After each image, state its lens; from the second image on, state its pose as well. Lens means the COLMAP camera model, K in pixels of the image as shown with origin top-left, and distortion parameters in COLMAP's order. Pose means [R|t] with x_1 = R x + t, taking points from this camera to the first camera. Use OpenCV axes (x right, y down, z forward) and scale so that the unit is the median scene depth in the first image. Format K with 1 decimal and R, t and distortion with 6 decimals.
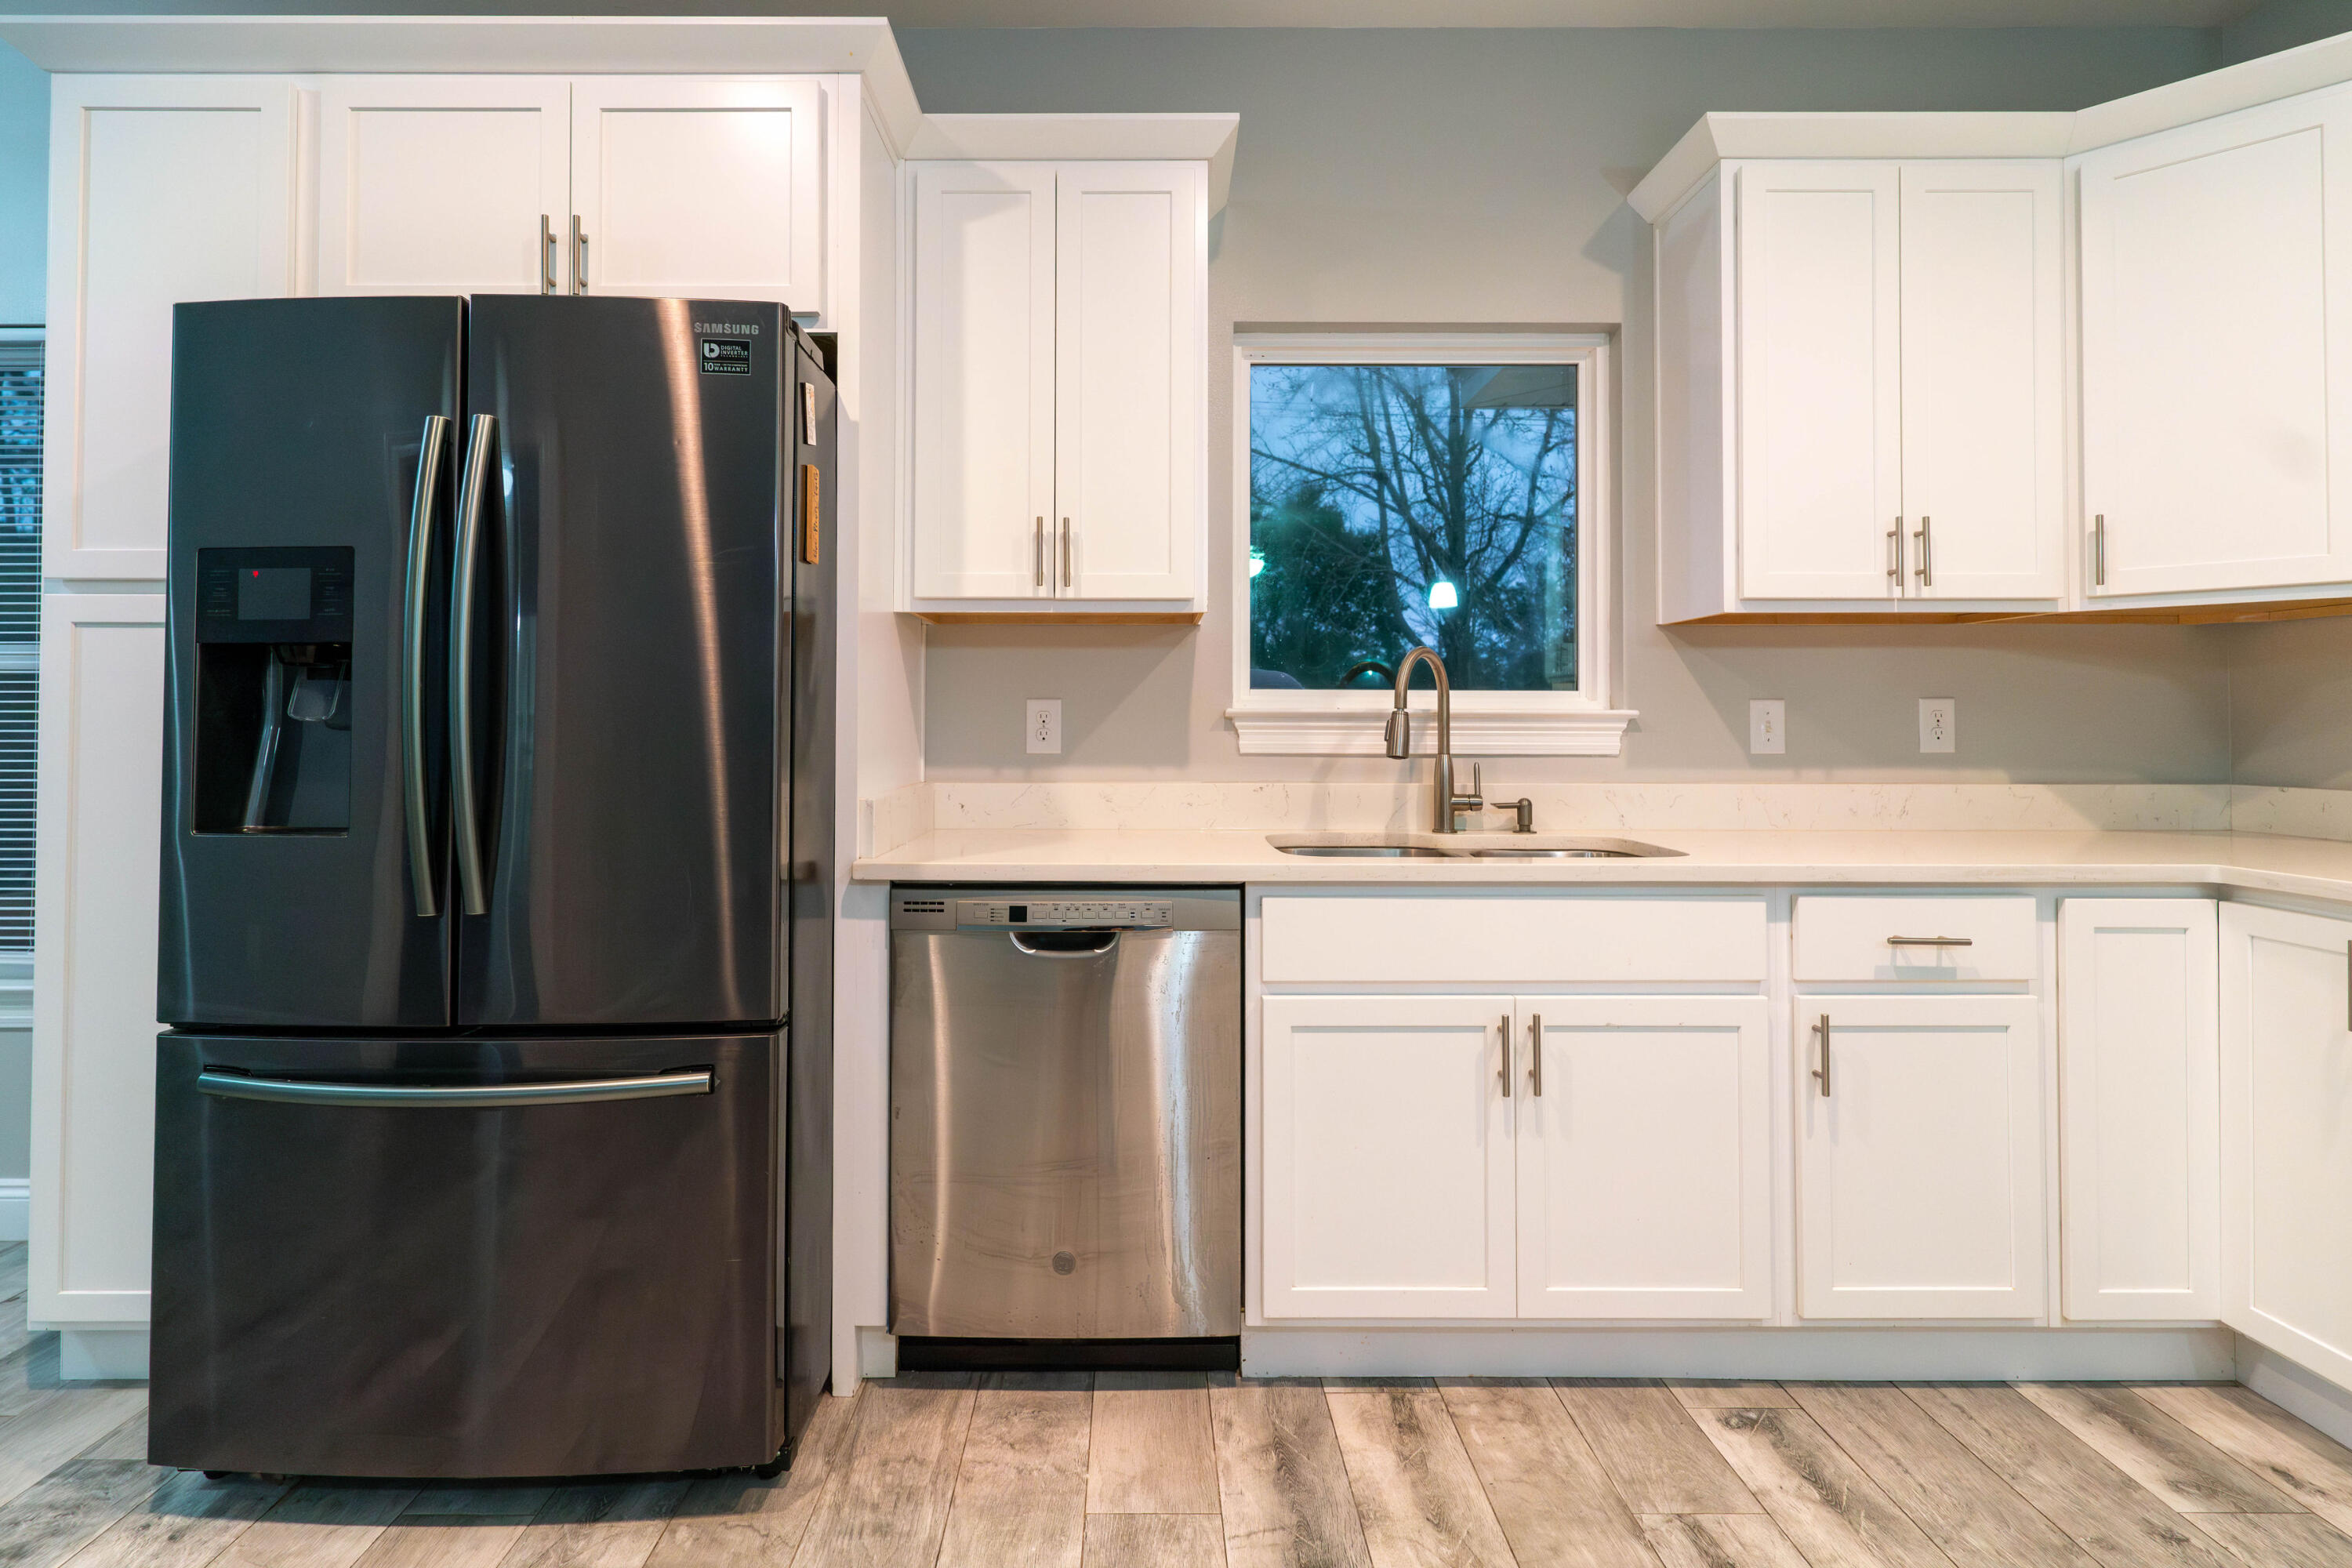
lens RADIAL K [[1151.8, 0, 1154.1], [0, 1151.8, 700.5], [0, 0, 1]] dist [0.002345, 0.000678]
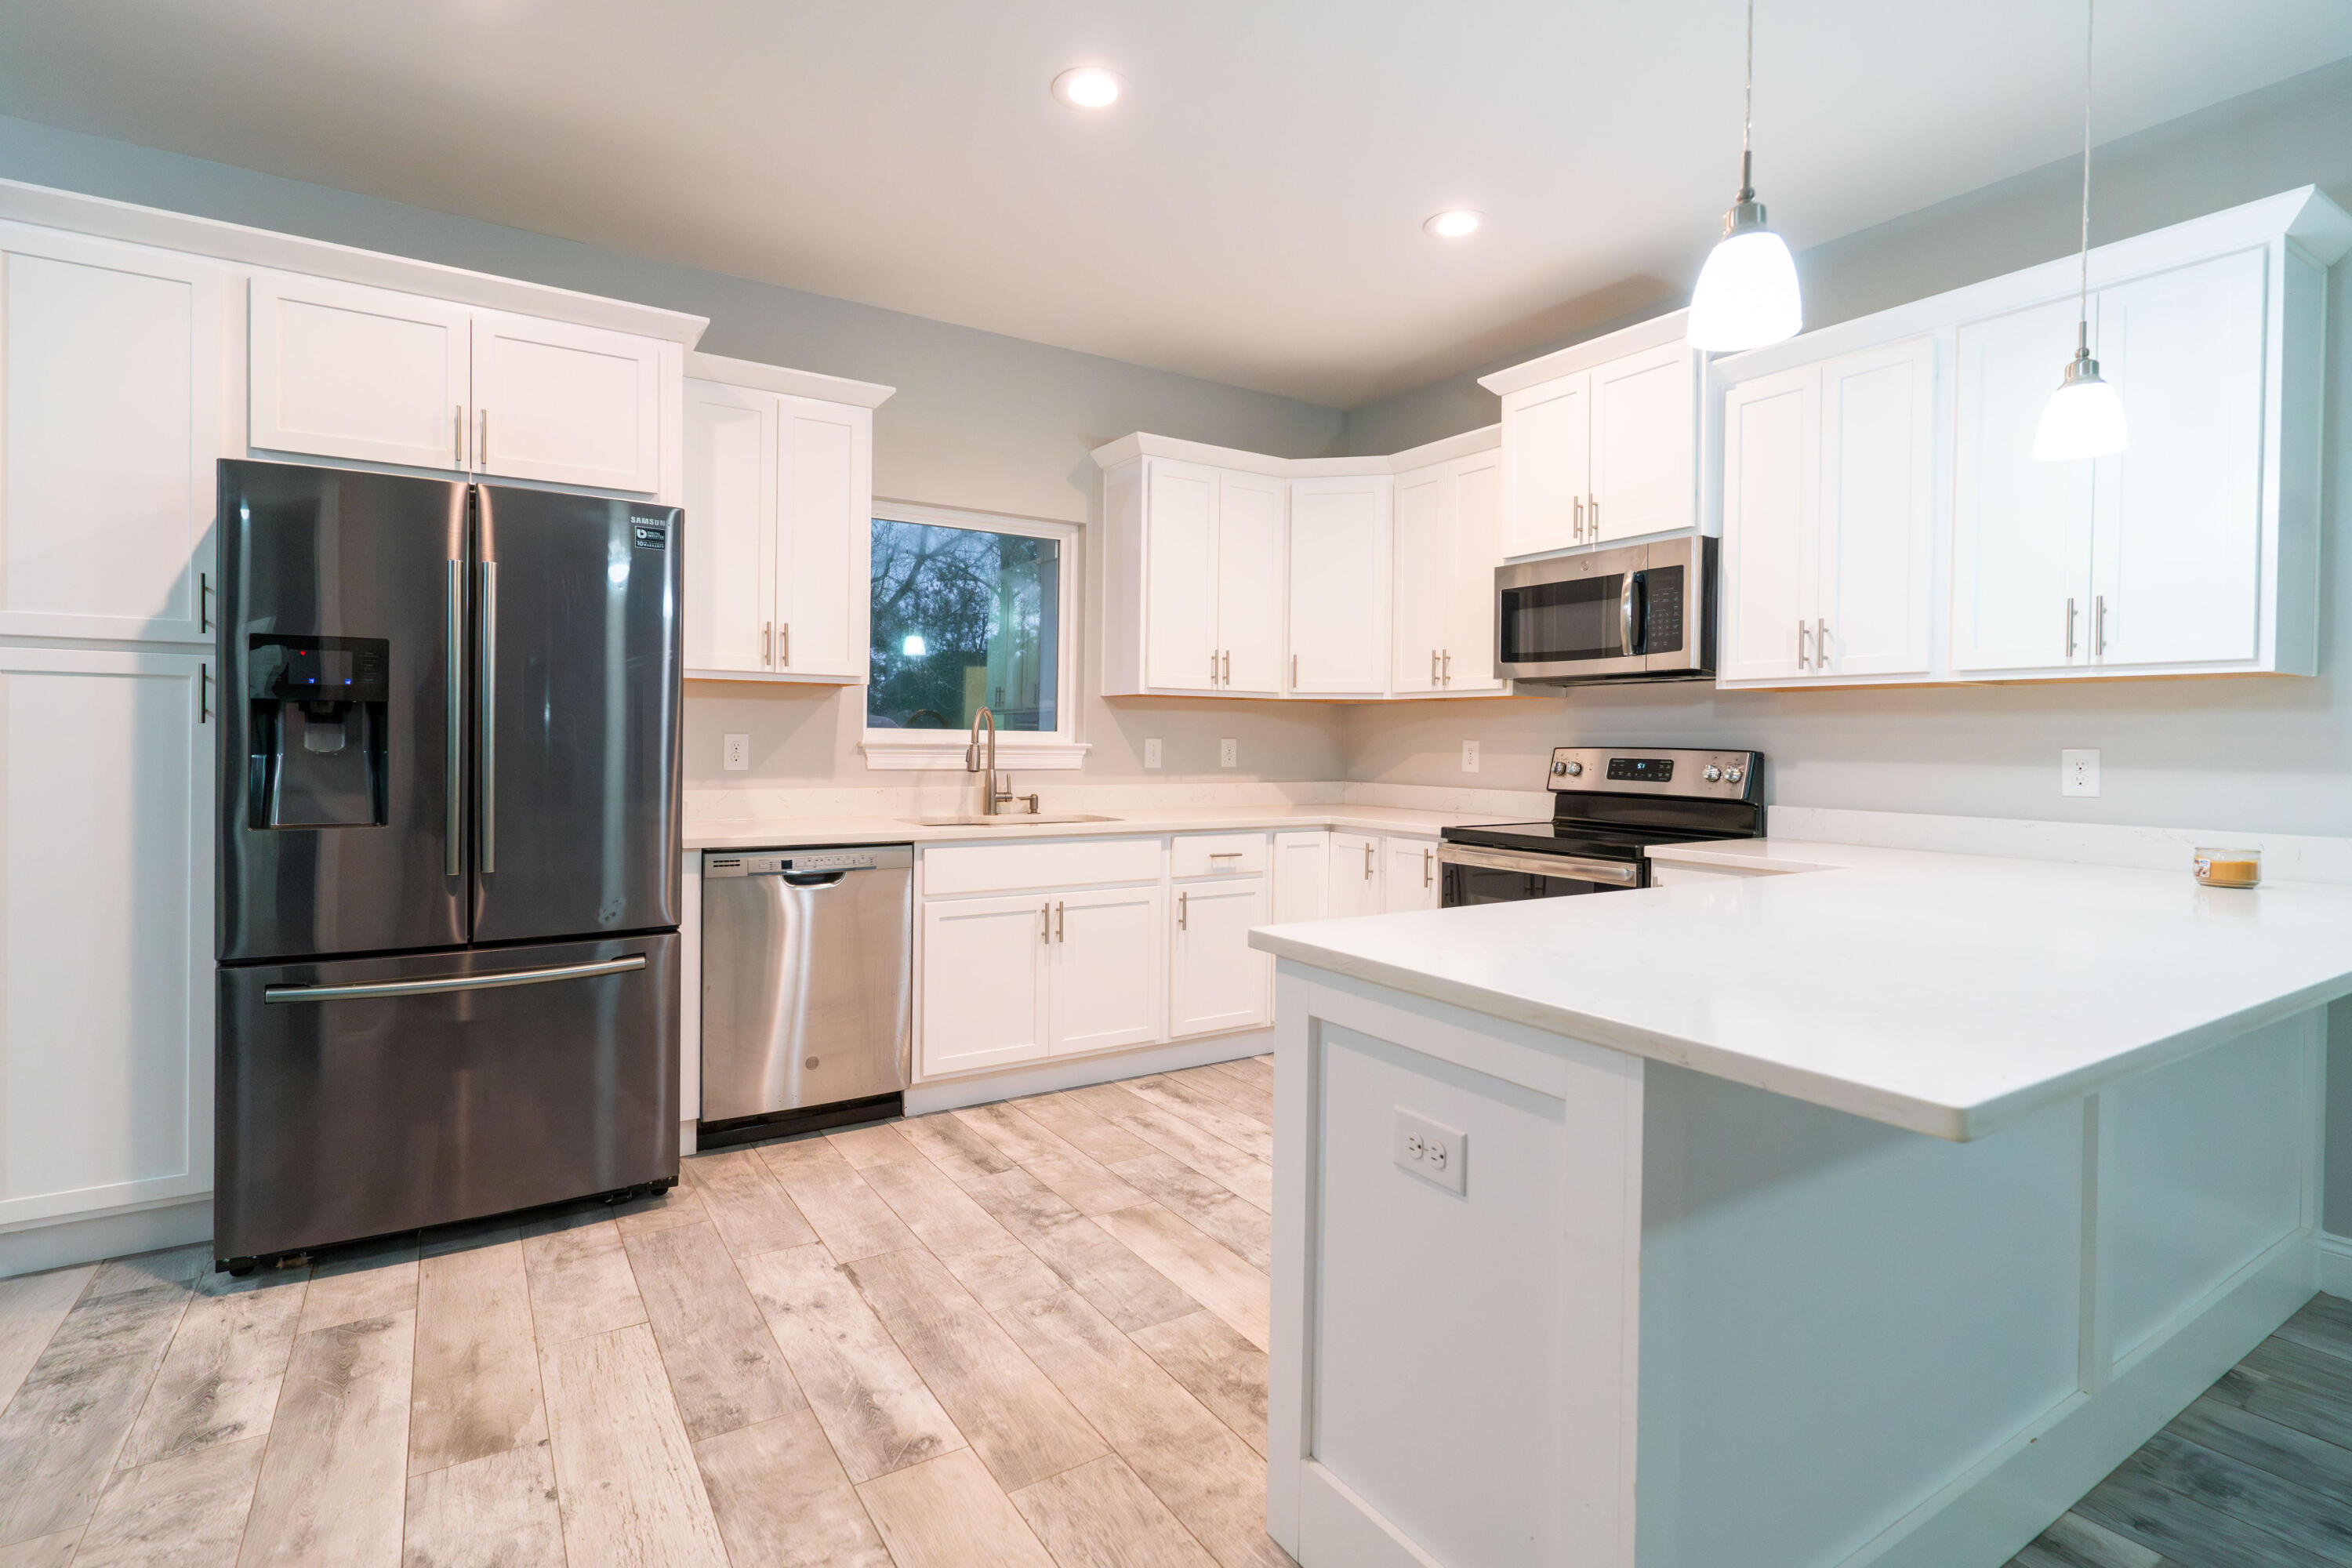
lens RADIAL K [[1128.4, 0, 1187.3], [0, 1128.4, 747.4], [0, 0, 1]] dist [-0.000865, 0.000005]
pose [[0.842021, 0.004600, 0.539424, -0.512223], [-0.021240, 0.999471, 0.024631, -0.041322], [-0.539026, -0.032197, 0.841674, -0.708881]]
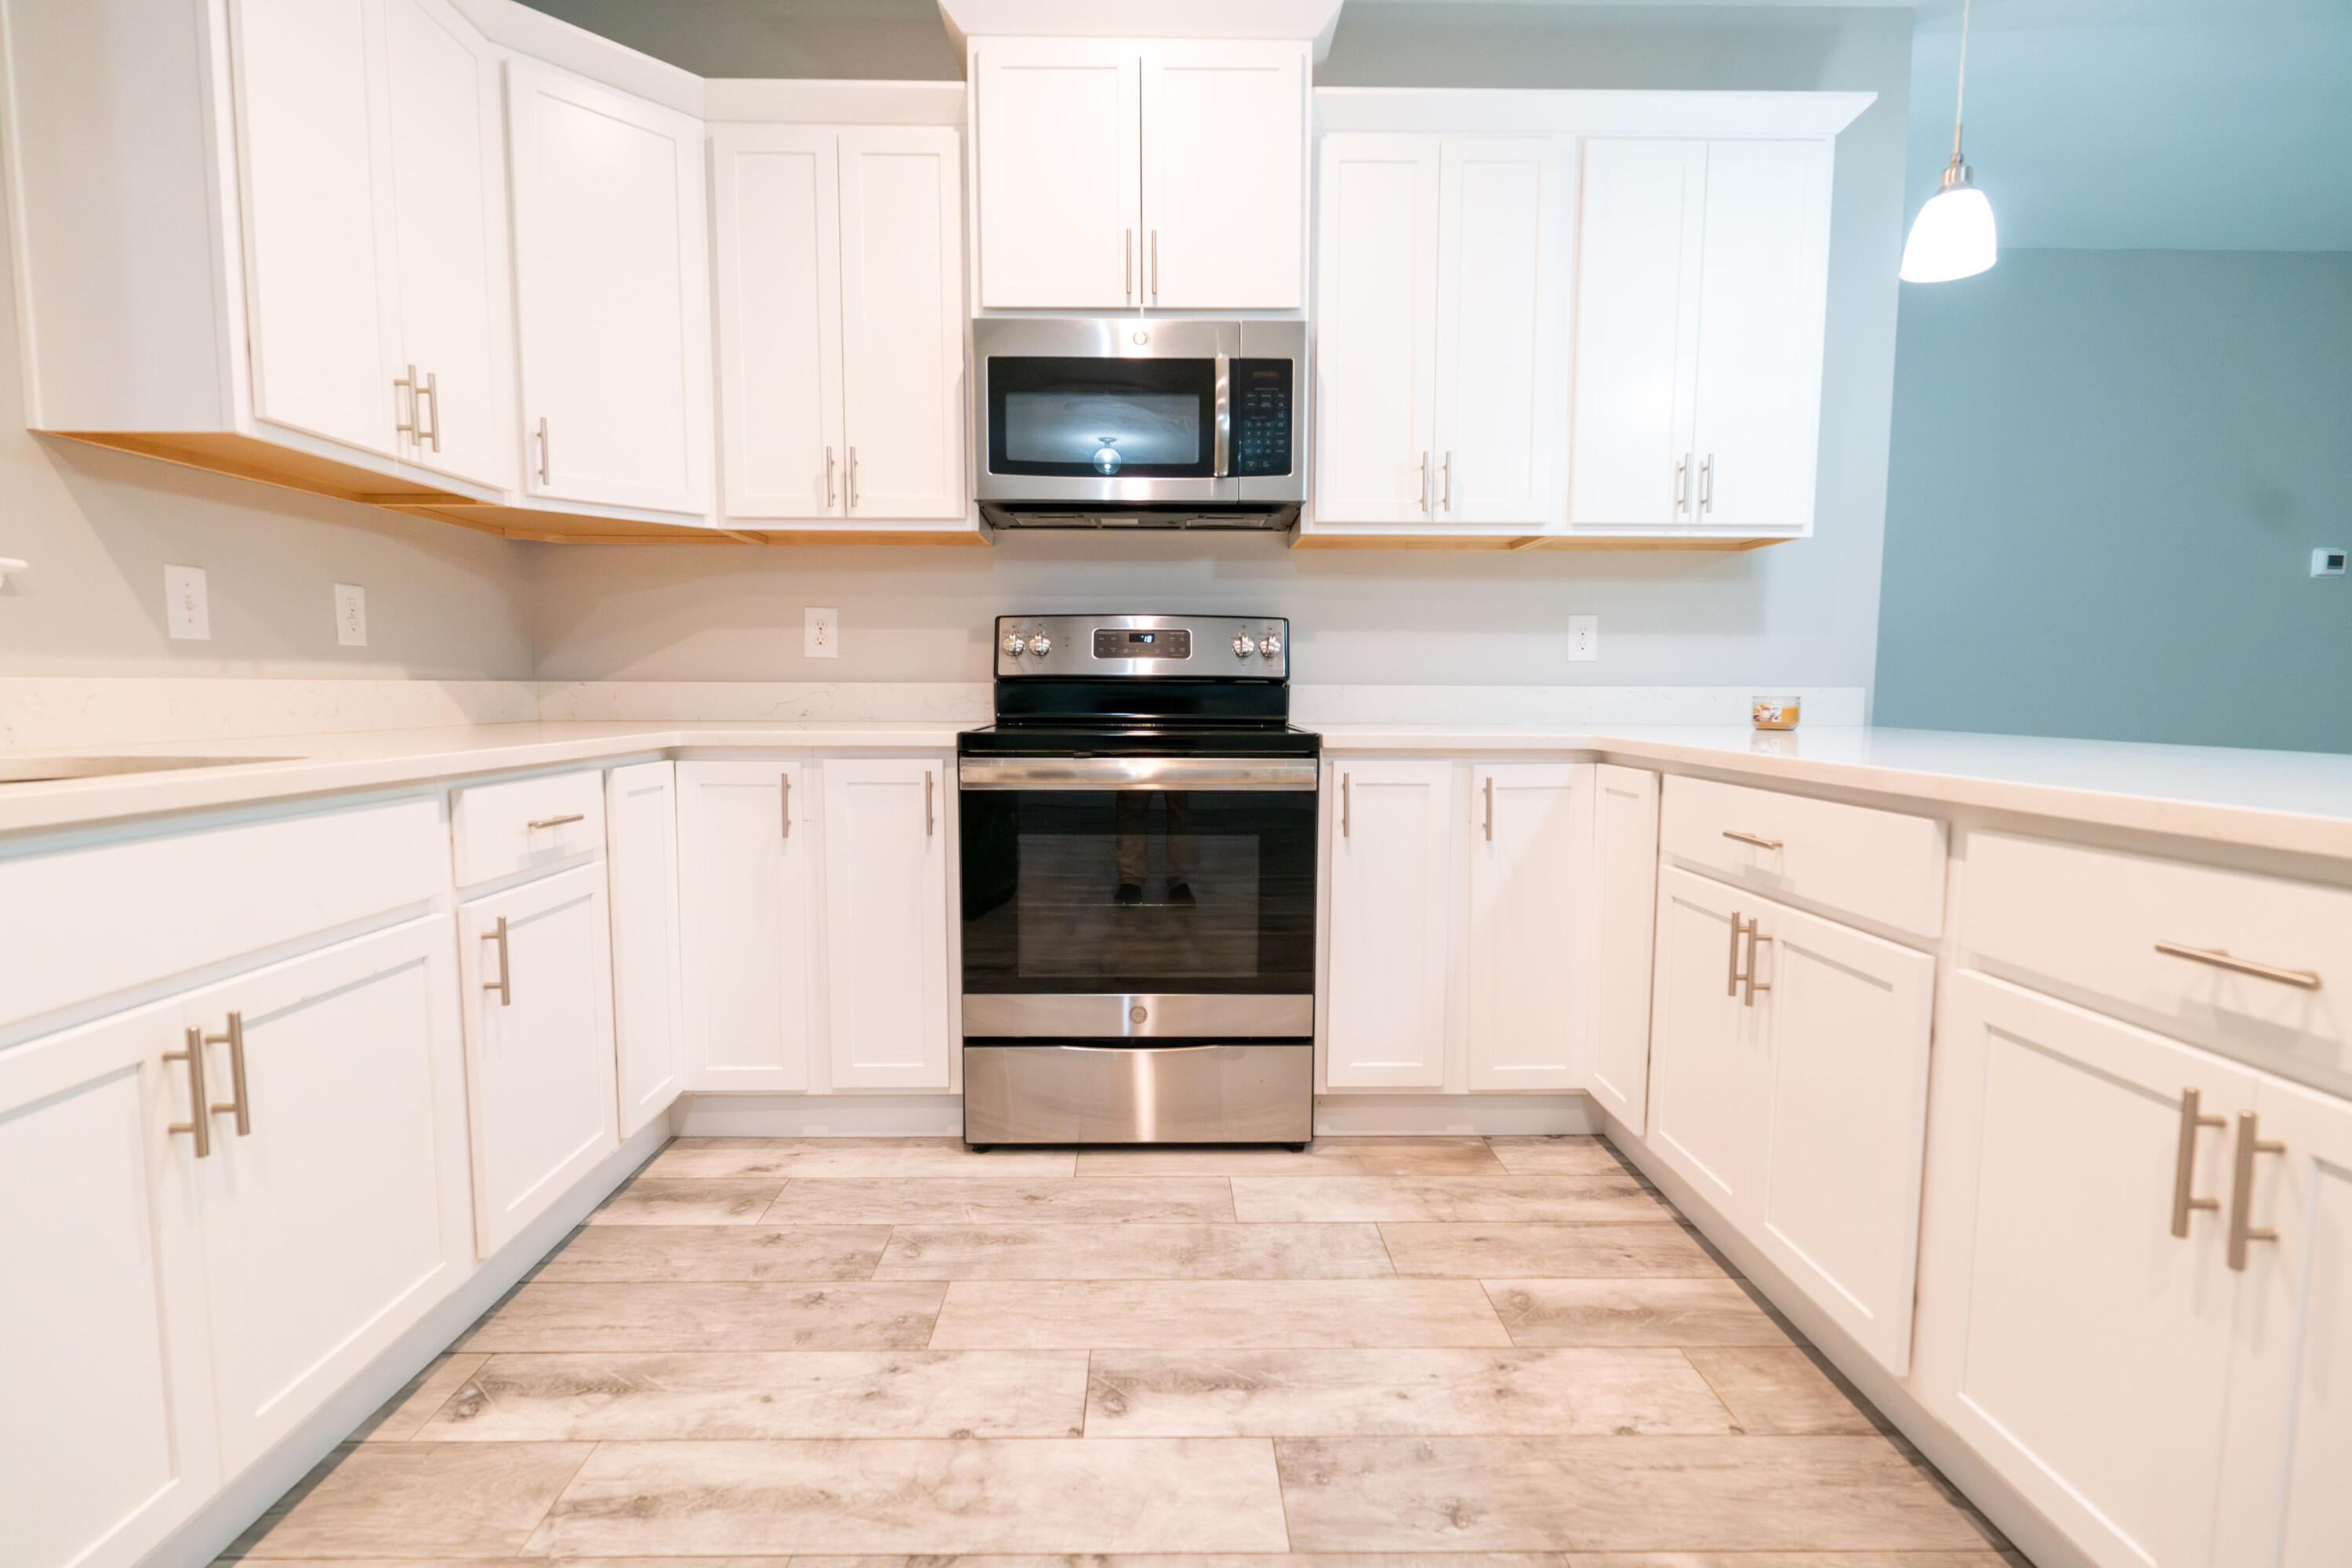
lens RADIAL K [[1114.2, 0, 1151.4], [0, 1114.2, 785.1], [0, 0, 1]] dist [0.000858, 0.000380]
pose [[0.002083, -0.089975, 0.995942, -0.256911], [-0.022929, 0.995678, 0.089999, 0.079431], [-0.999735, -0.023024, 0.000011, 0.483475]]
